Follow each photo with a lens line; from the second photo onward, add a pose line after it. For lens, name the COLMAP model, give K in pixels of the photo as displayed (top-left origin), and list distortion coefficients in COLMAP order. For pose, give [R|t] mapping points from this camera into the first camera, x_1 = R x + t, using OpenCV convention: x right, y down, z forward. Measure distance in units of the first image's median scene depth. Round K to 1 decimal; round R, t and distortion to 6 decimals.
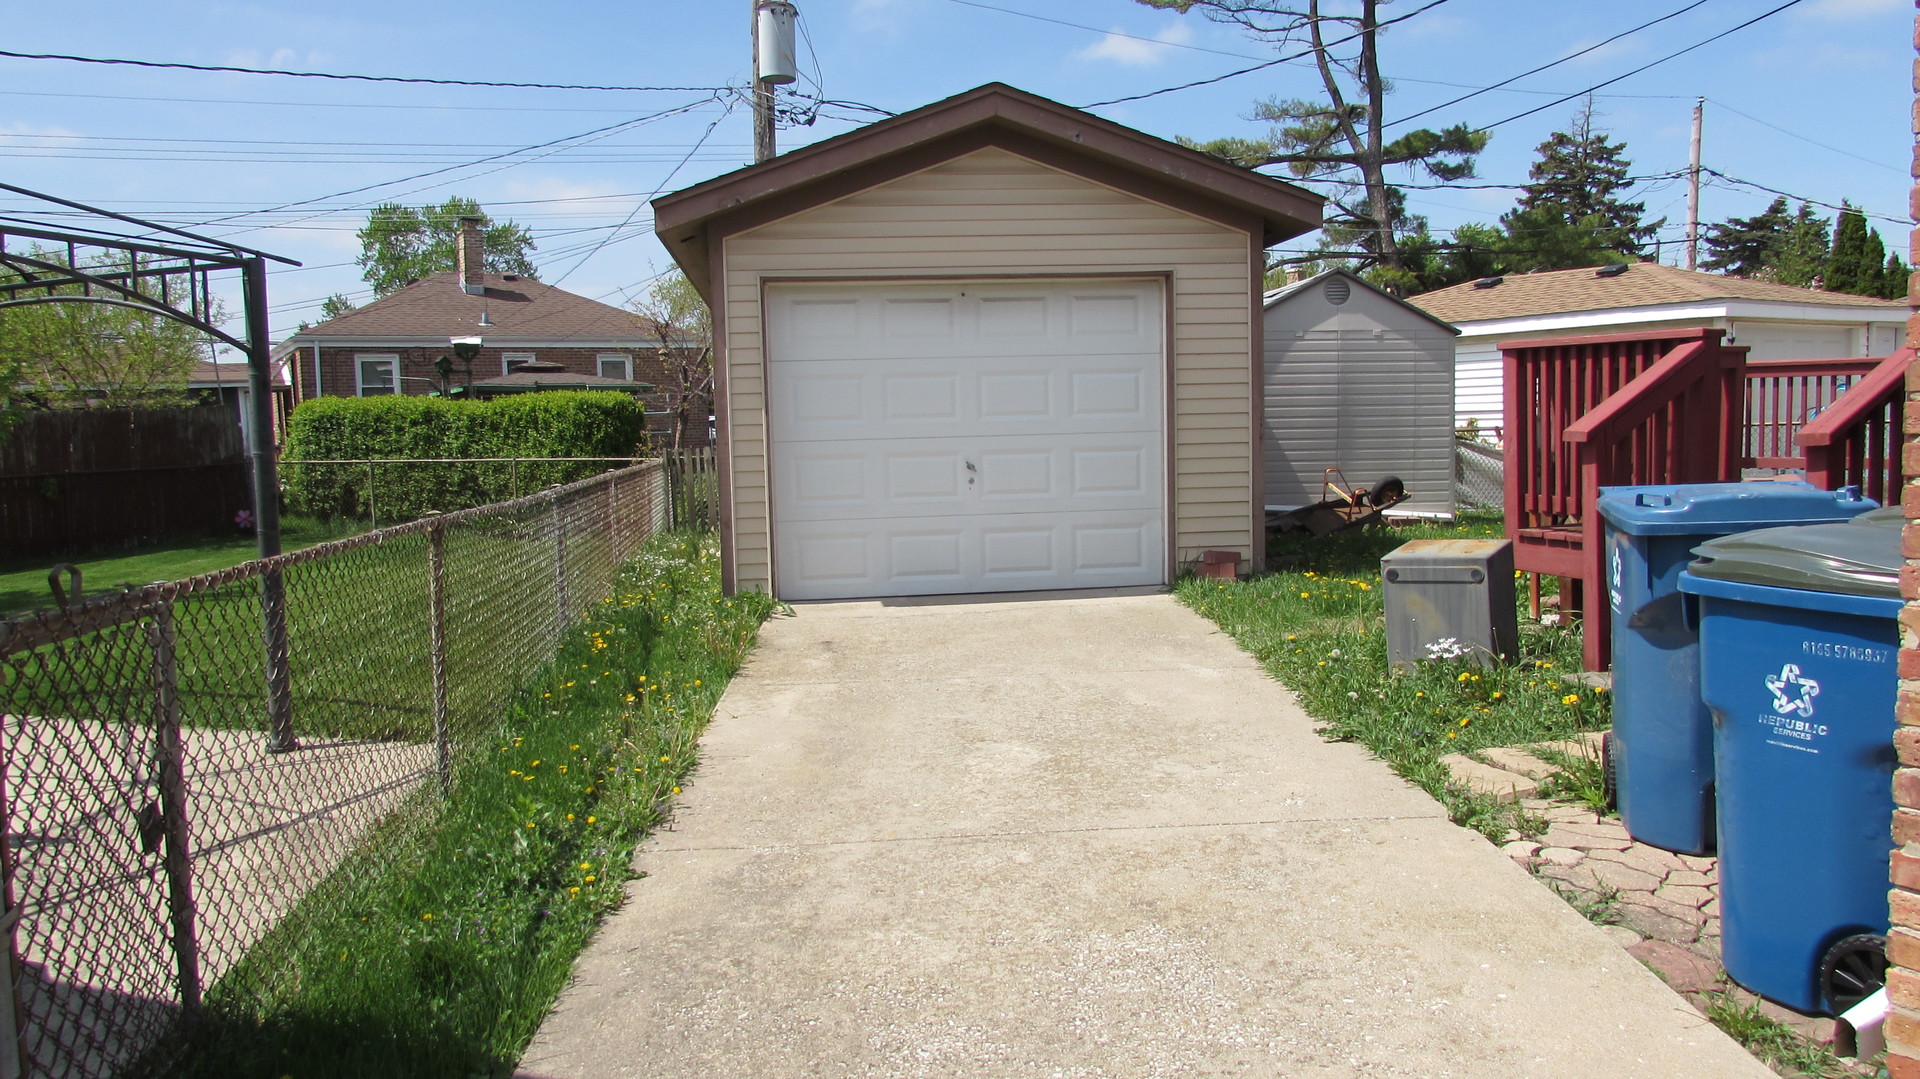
lens RADIAL K [[1359.2, 0, 967.7], [0, 1359.2, 536.3], [0, 0, 1]] dist [-0.035615, 0.003500]
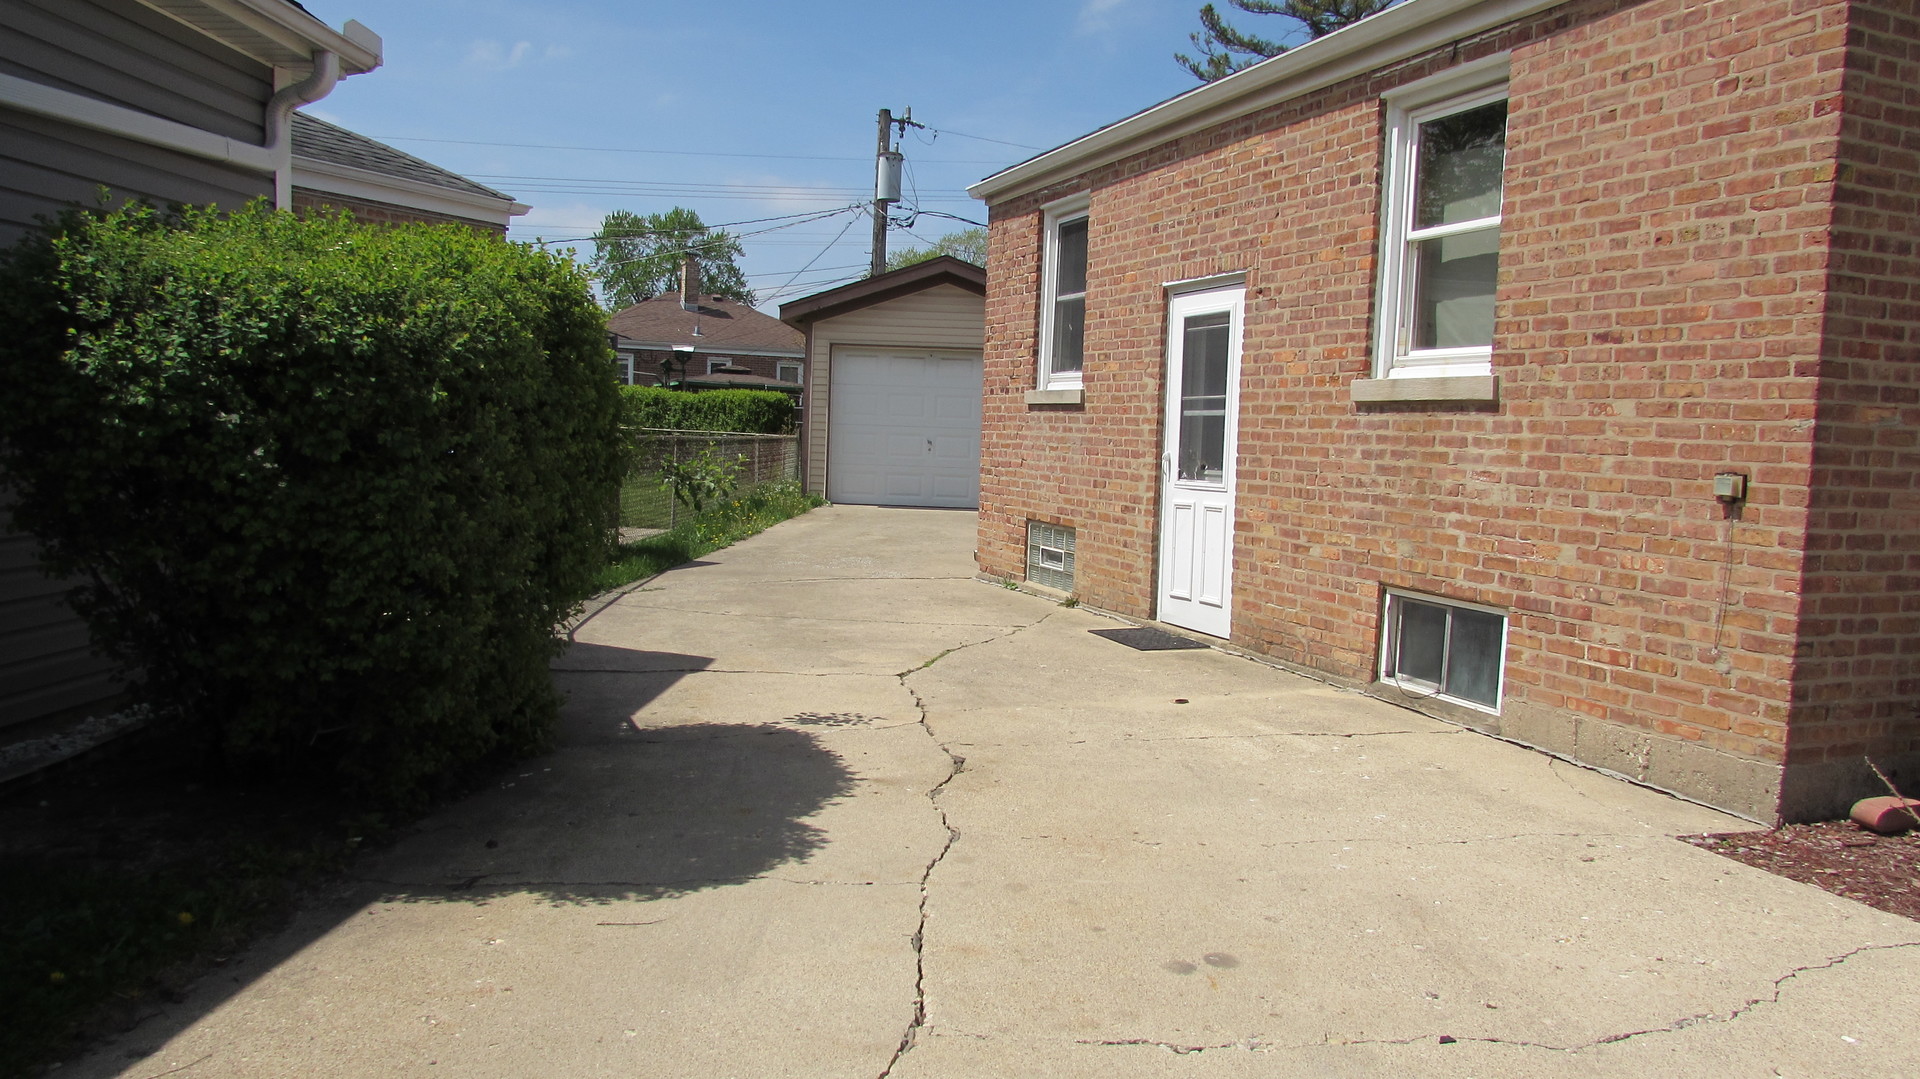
lens RADIAL K [[1359.2, 0, 956.3], [0, 1359.2, 540.9], [0, 0, 1]] dist [-0.035615, 0.003500]
pose [[0.987295, 0.073986, -0.140621, 0.166915], [-0.074736, 0.997203, -0.000055, 0.045404], [0.140224, 0.010563, 0.990063, -0.483627]]
